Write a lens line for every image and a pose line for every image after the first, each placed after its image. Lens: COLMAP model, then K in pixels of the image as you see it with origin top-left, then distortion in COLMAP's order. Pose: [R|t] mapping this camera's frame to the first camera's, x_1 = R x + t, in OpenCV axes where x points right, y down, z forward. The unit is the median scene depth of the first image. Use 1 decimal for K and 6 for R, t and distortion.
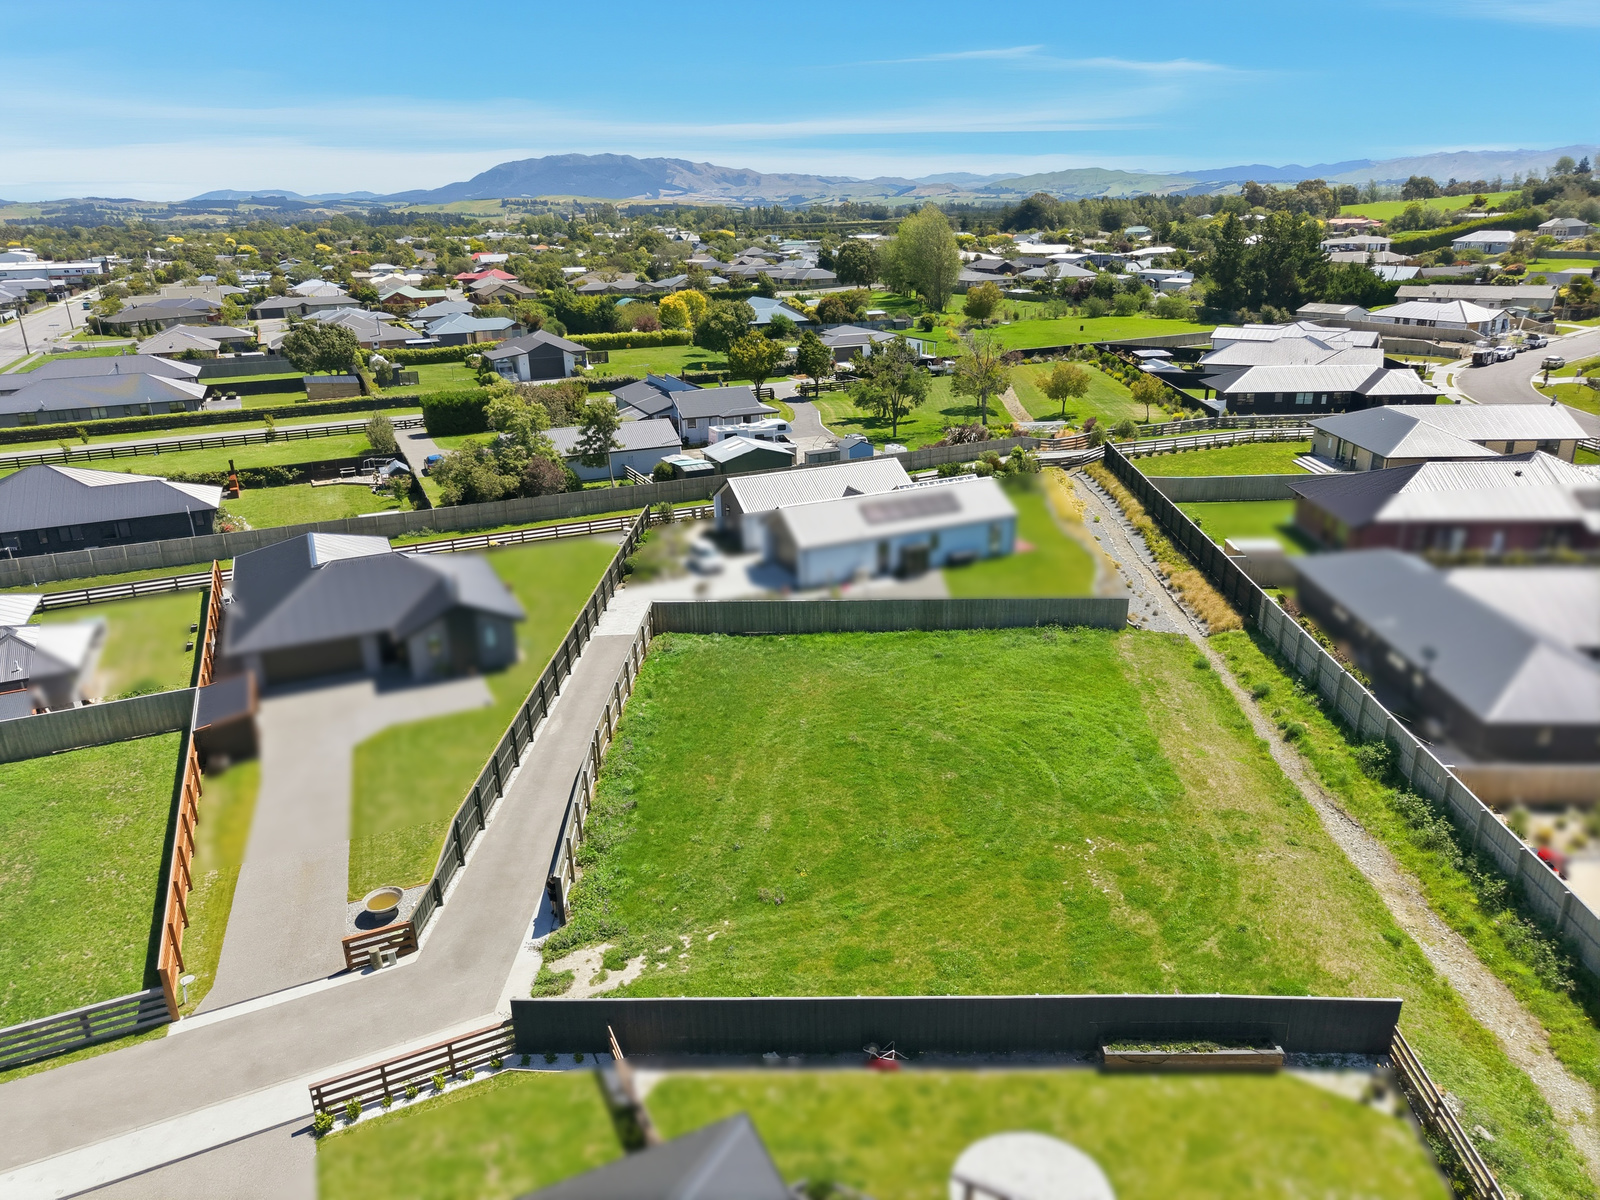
lens RADIAL K [[1061.8, 0, 800.0], [0, 1061.8, 600.0], [0, 0, 1]] dist [0.021817, -0.031851]
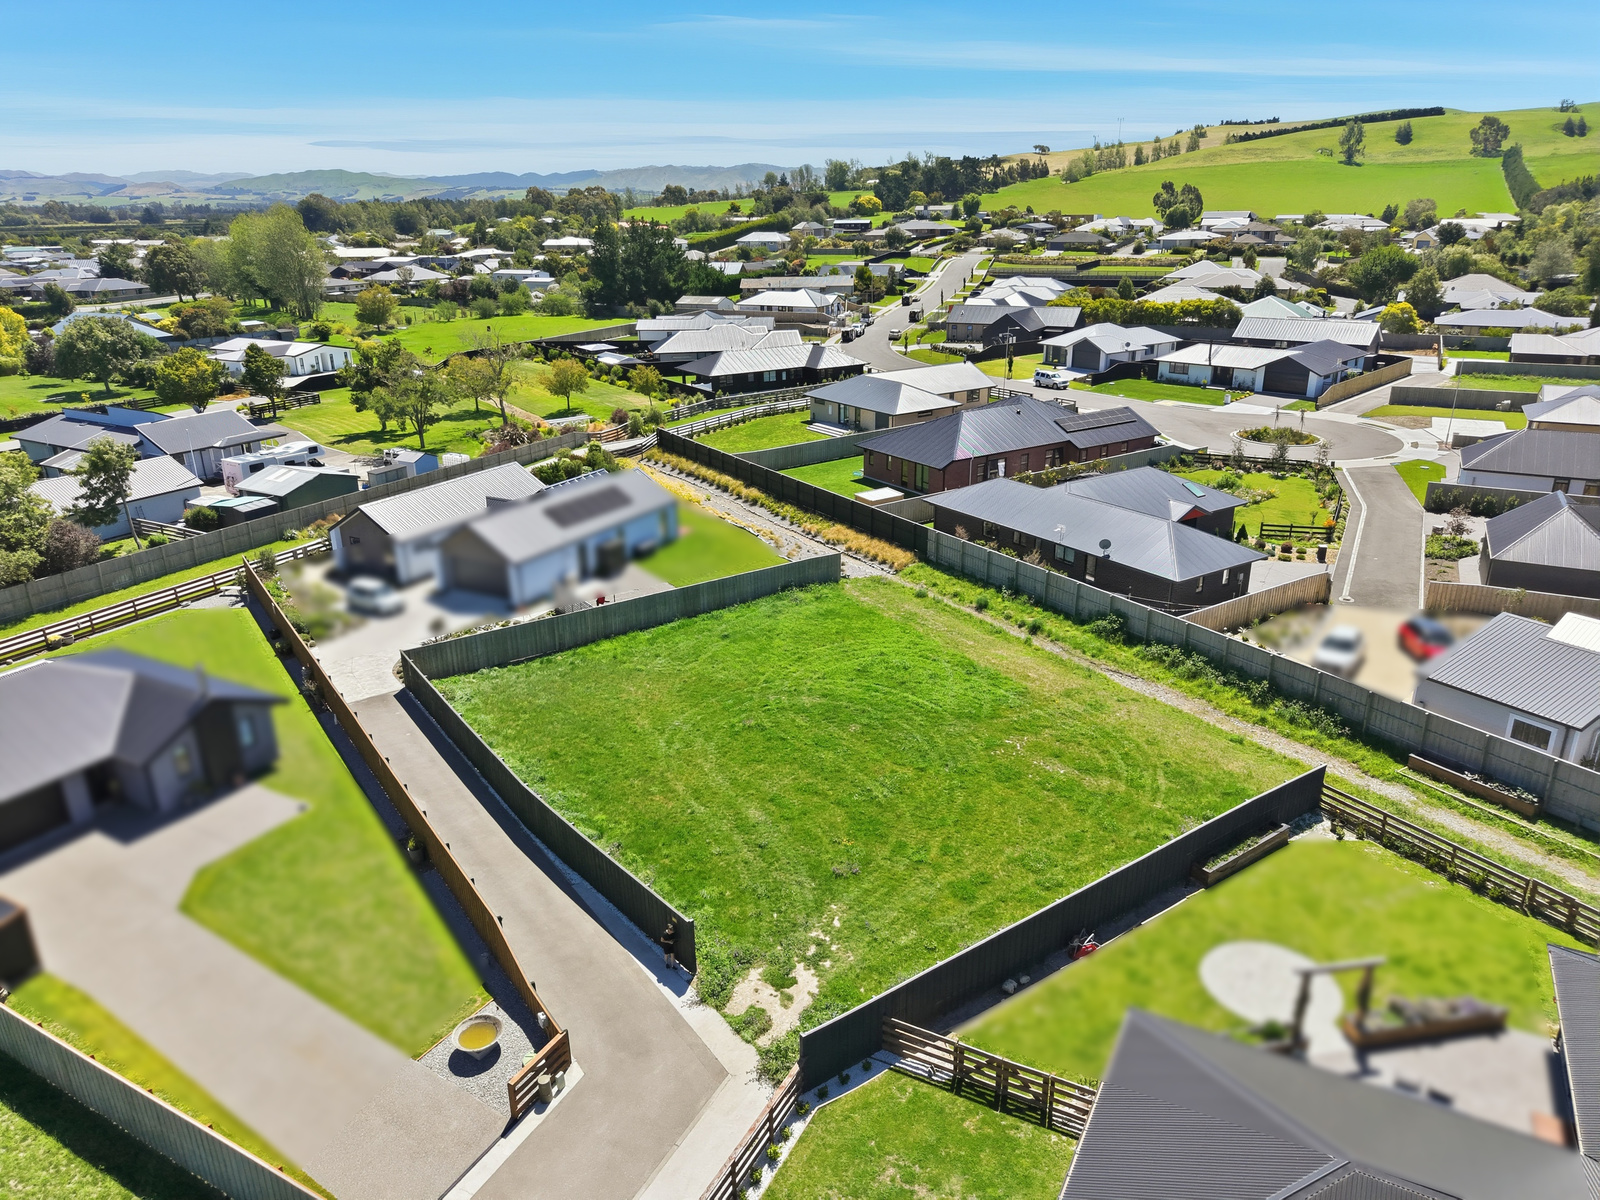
lens RADIAL K [[1061.8, 0, 800.0], [0, 1061.8, 600.0], [0, 0, 1]] dist [0.021817, -0.031851]
pose [[0.806329, -0.194427, 0.558598, -0.298084], [0.196318, 0.978863, 0.057322, -0.020588], [-0.557936, 0.063443, 0.827456, 0.087913]]
